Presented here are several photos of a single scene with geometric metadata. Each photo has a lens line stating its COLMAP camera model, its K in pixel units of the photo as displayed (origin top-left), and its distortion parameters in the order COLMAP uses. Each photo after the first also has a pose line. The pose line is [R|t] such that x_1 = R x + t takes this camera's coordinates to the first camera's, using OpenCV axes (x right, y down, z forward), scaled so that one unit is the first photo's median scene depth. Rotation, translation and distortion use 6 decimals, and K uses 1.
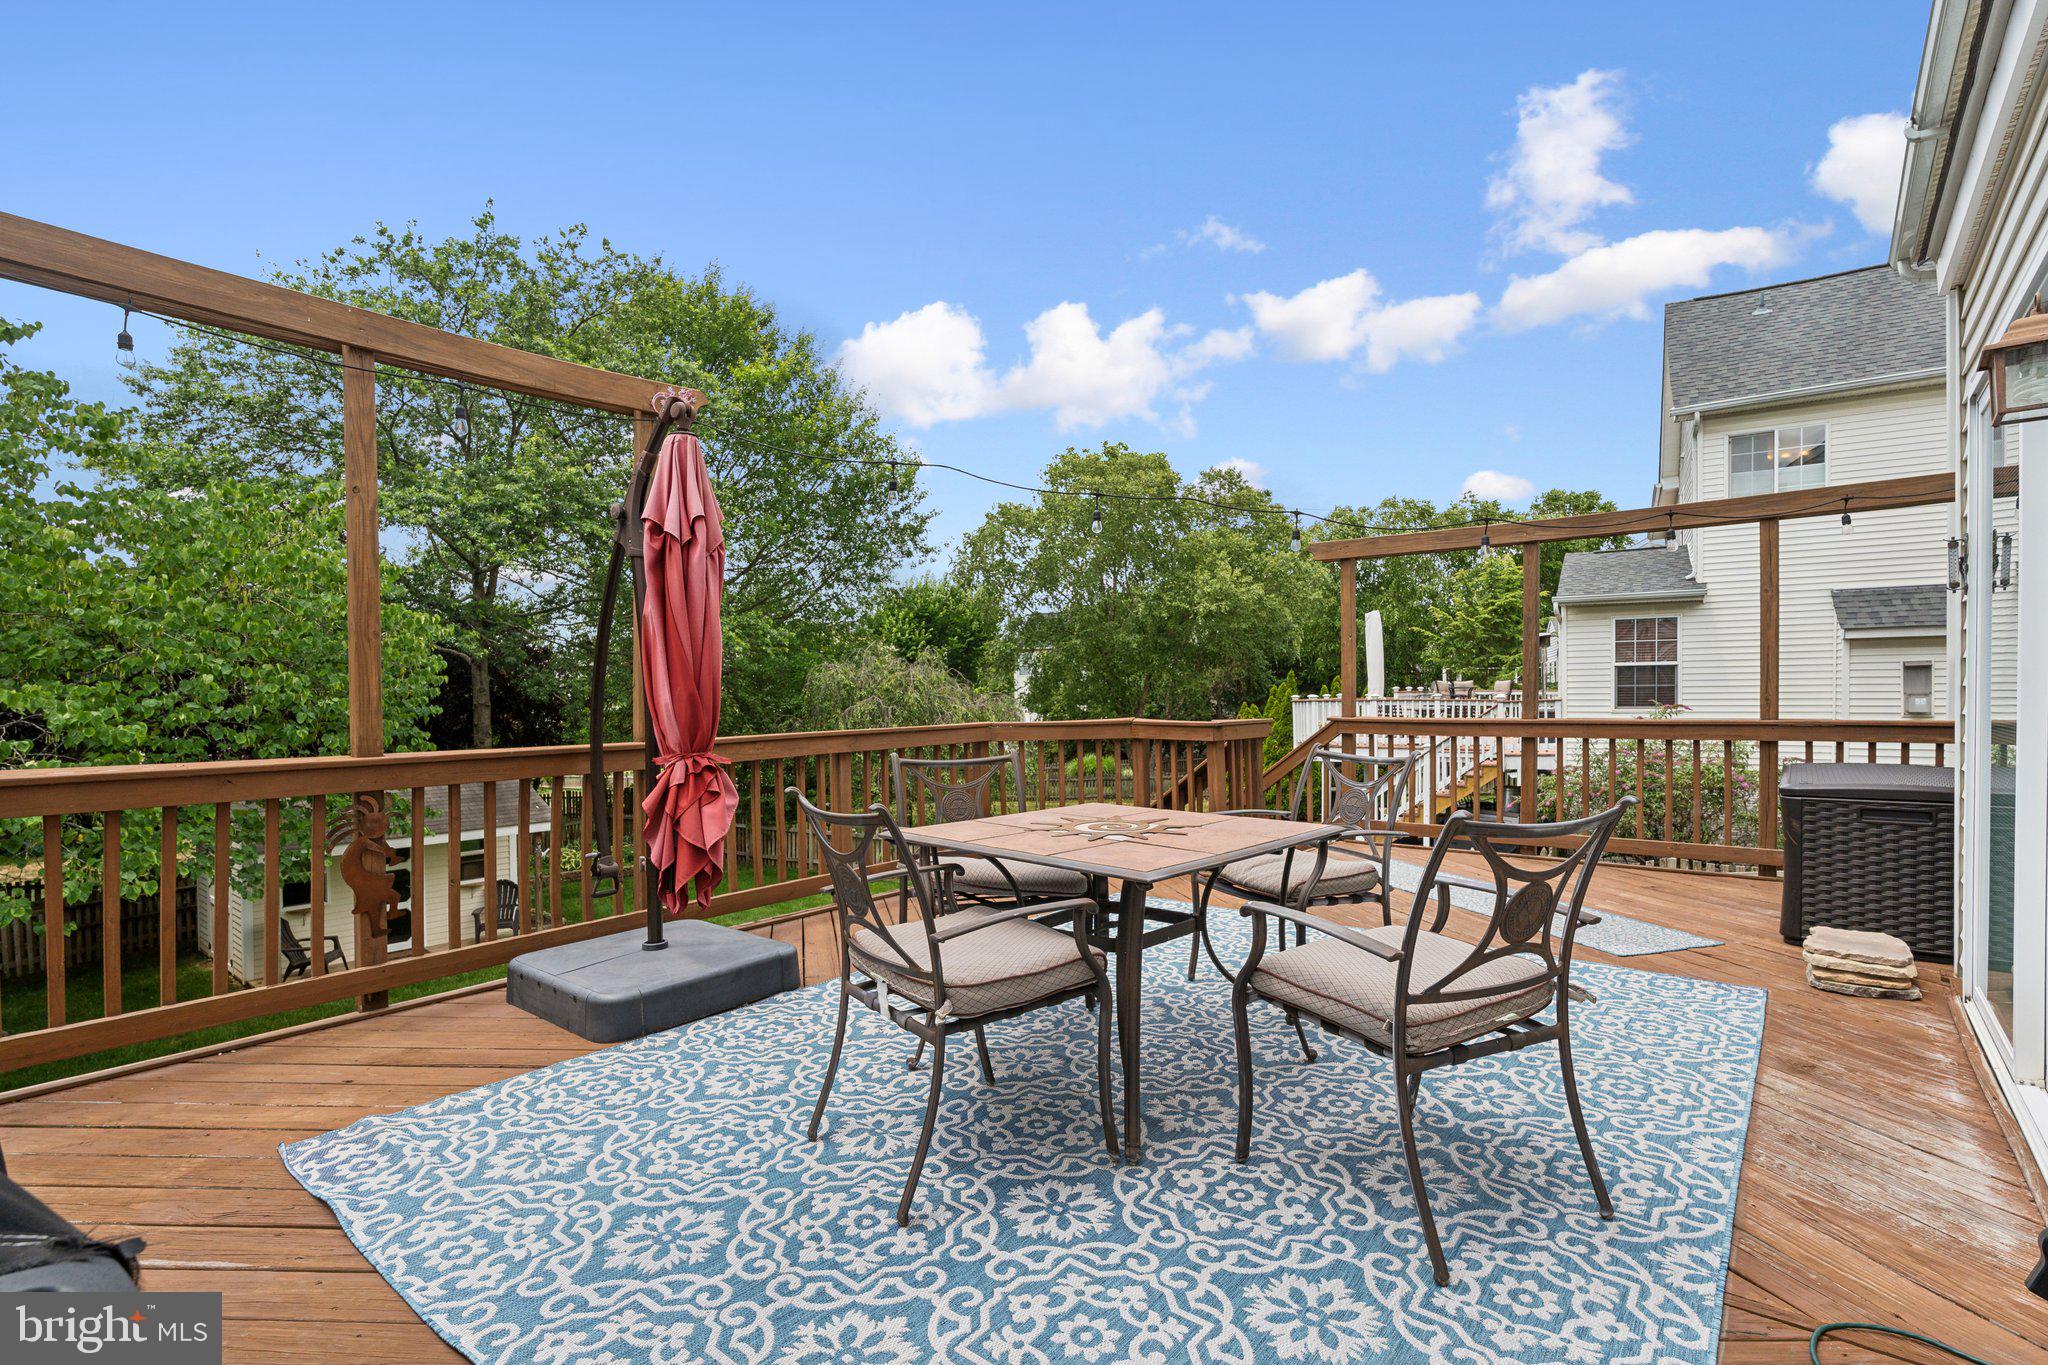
lens RADIAL K [[959.8, 0, 1018.6], [0, 959.8, 721.0], [0, 0, 1]] dist [0.000585, -0.000258]
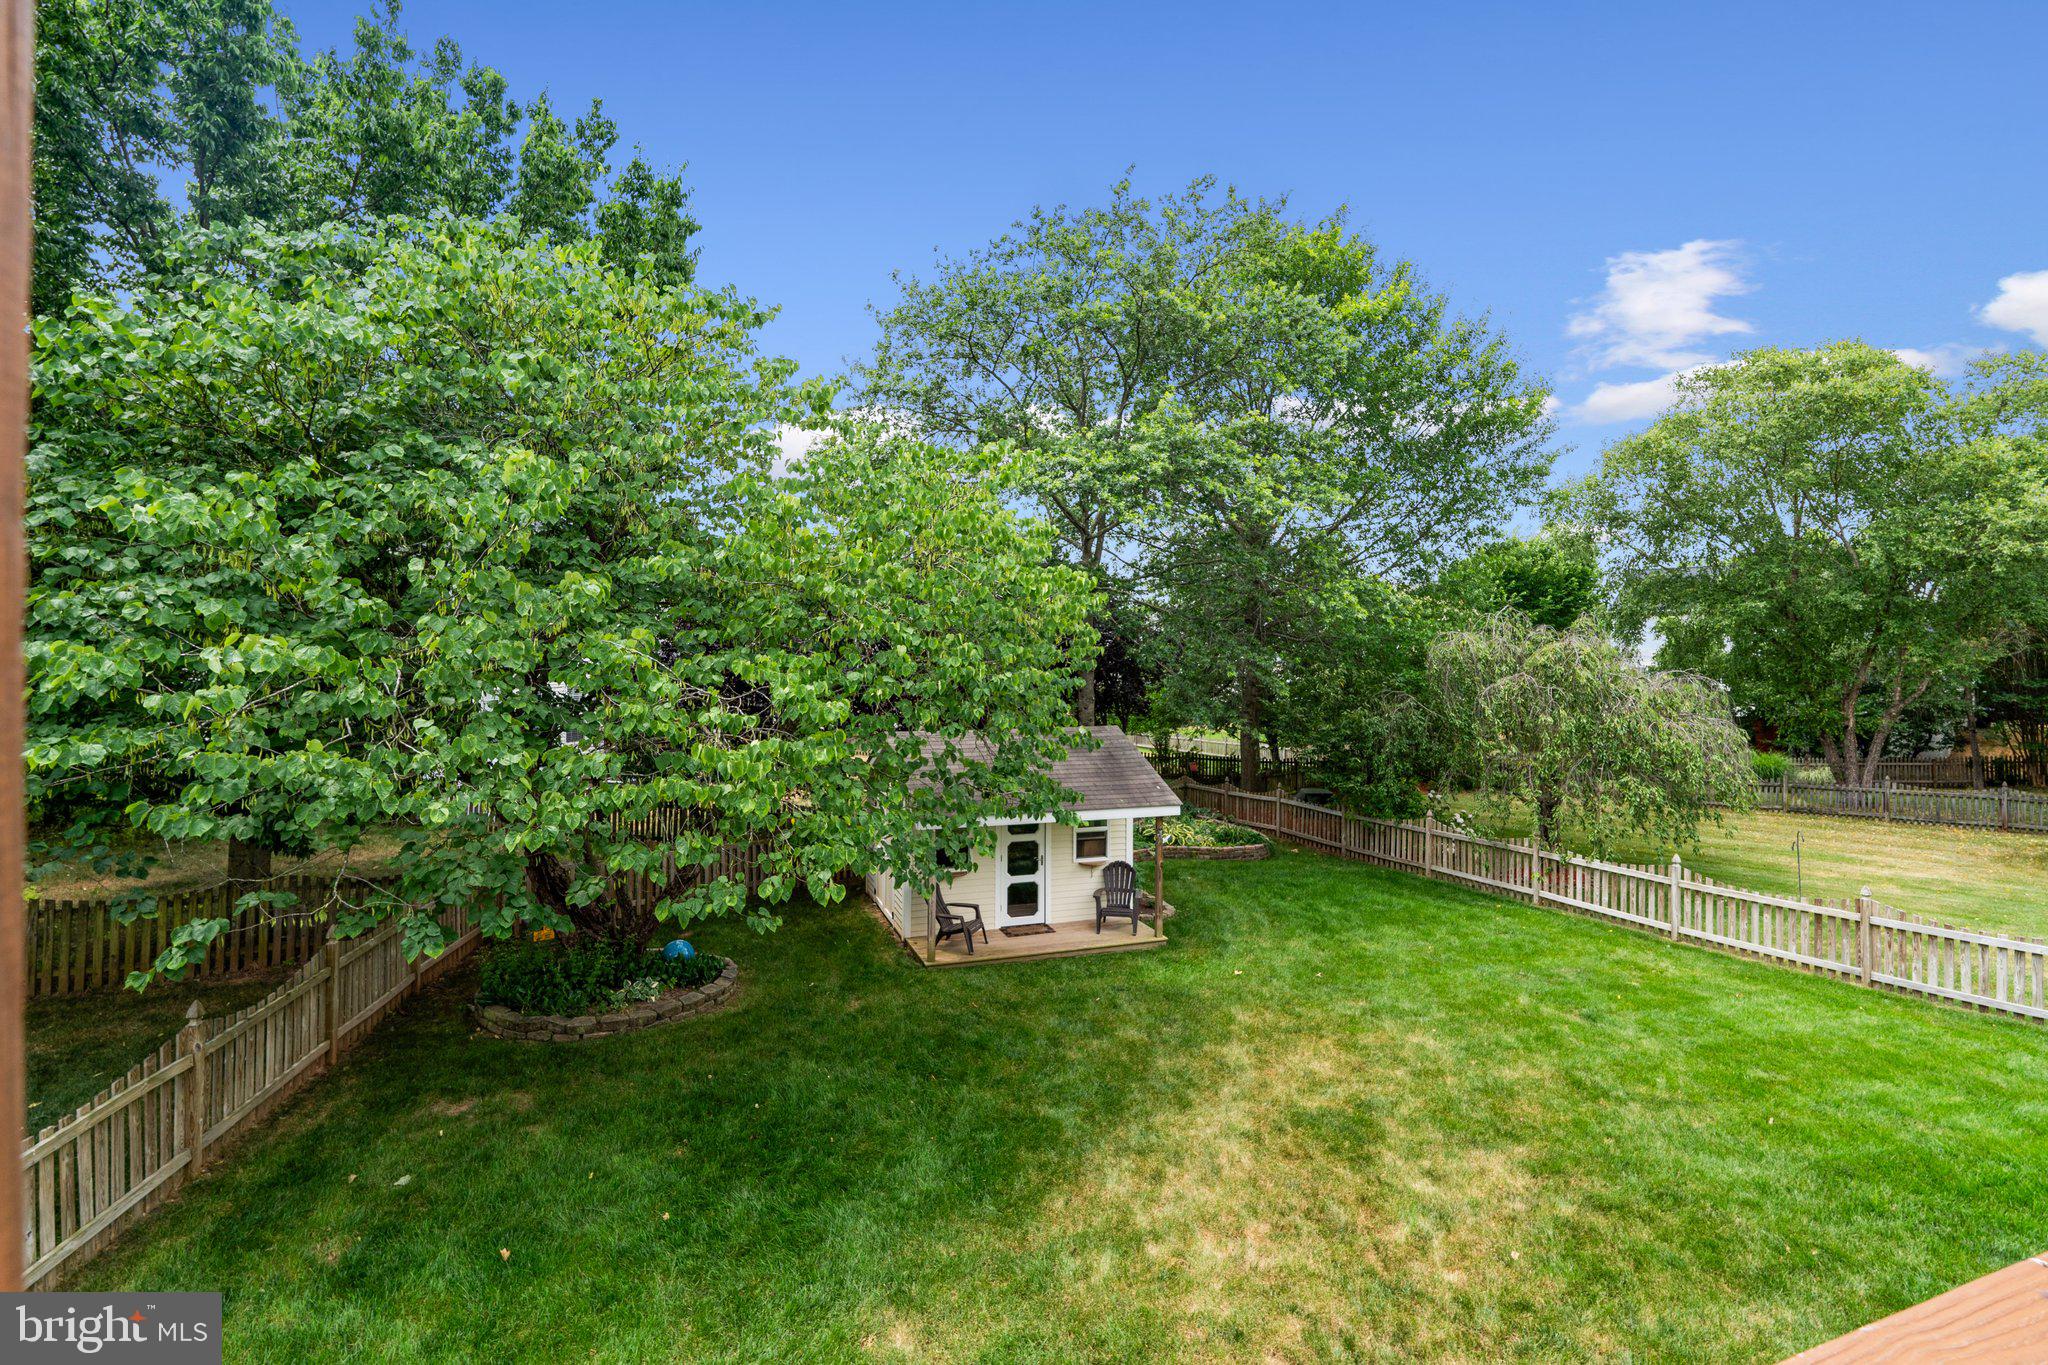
lens RADIAL K [[916.5, 0, 1035.6], [0, 916.5, 651.4], [0, 0, 1]] dist [-0.002316, 0.000008]
pose [[0.872233, 0.025069, -0.488448, -0.287151], [-0.039255, 0.999052, -0.018824, -0.029635], [0.487513, 0.035593, 0.872390, 0.280870]]
